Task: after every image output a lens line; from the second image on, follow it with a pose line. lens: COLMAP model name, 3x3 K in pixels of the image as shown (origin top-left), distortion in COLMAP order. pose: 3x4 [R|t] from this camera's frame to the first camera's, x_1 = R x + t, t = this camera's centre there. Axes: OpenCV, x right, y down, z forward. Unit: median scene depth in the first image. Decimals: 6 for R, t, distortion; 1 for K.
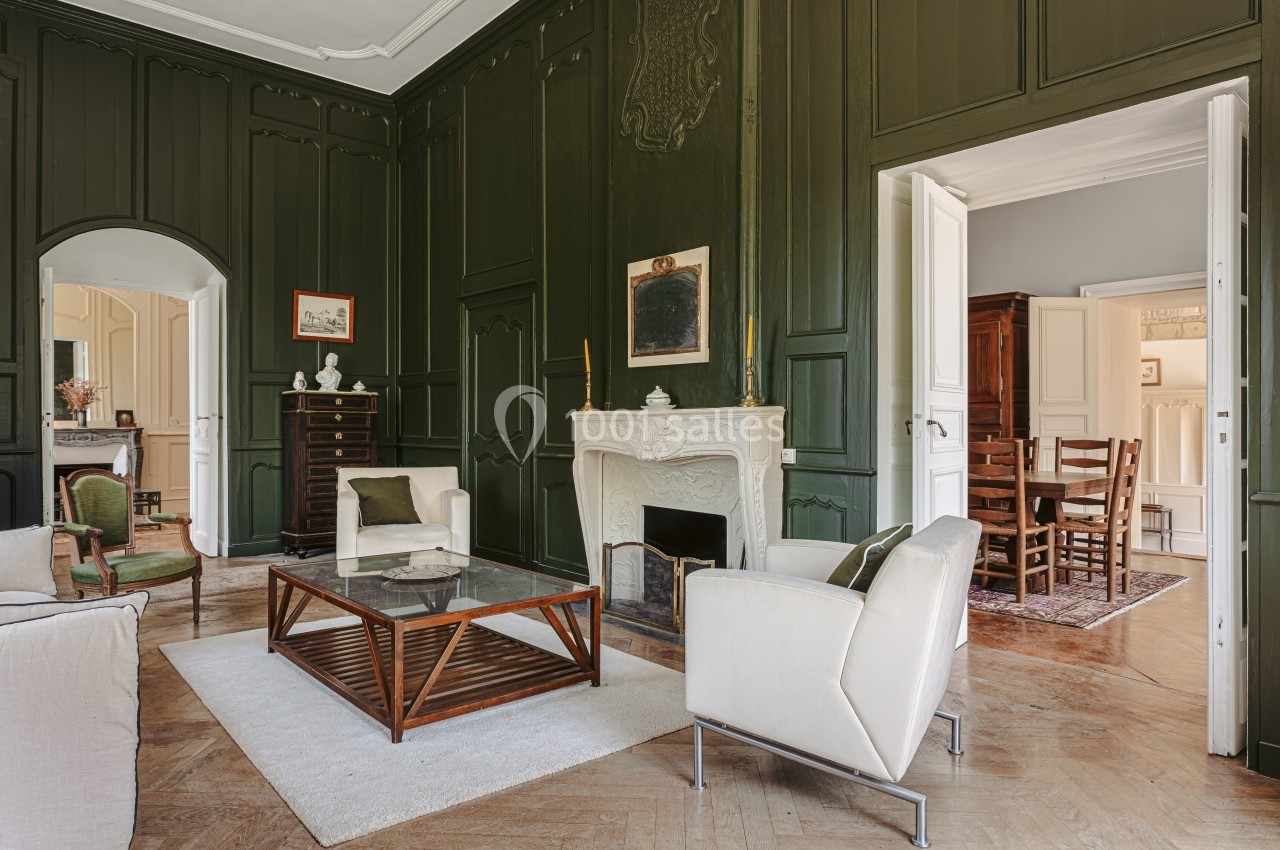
lens RADIAL K [[792.4, 0, 640.0], [0, 792.4, 422.5], [0, 0, 1]] dist [-0.000945, -0.000877]
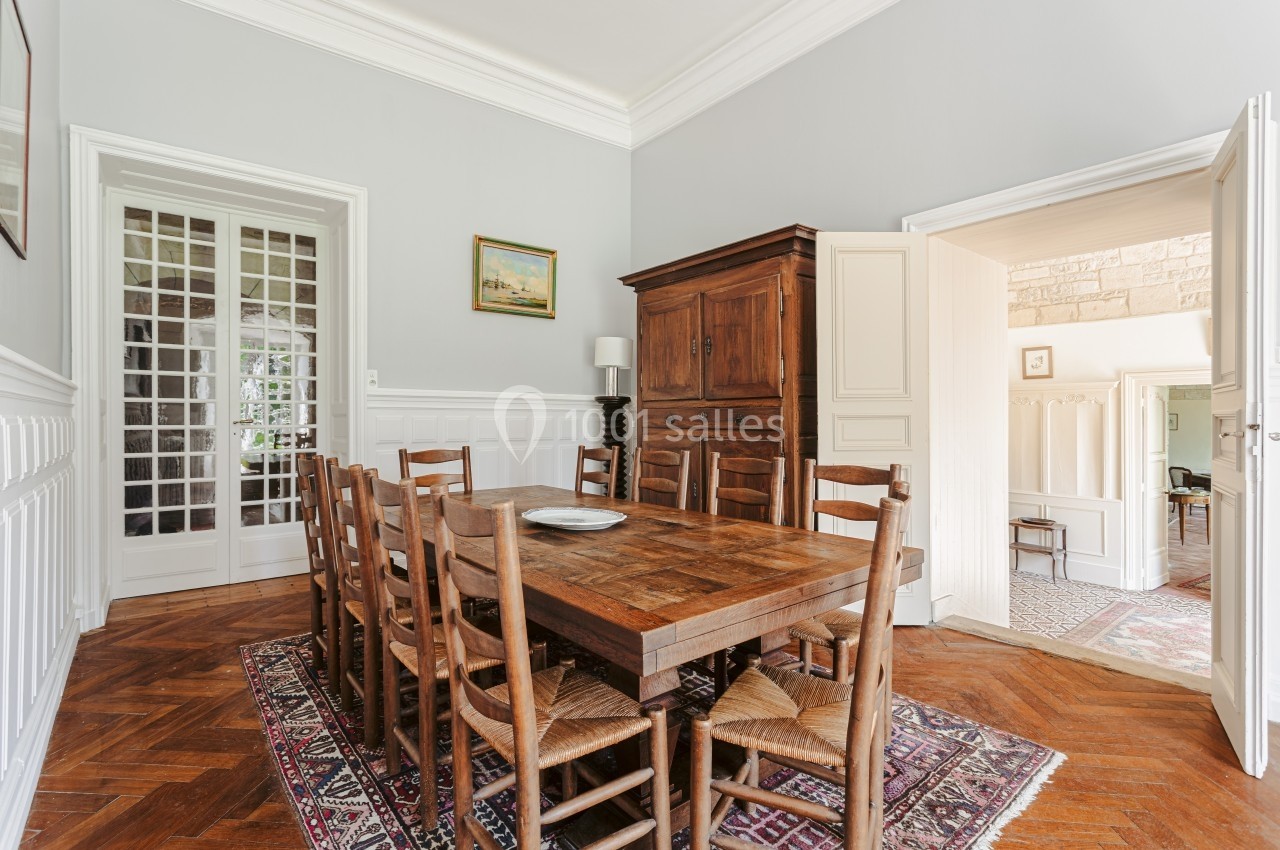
lens RADIAL K [[608.1, 0, 640.1], [0, 608.1, 422.1], [0, 0, 1]] dist [0.005844, 0.000353]
pose [[0.999177, -0.006951, -0.039962, 0.353844], [0.007110, 0.999967, 0.003841, -0.007567], [0.039934, -0.004122, 0.999194, 0.482643]]
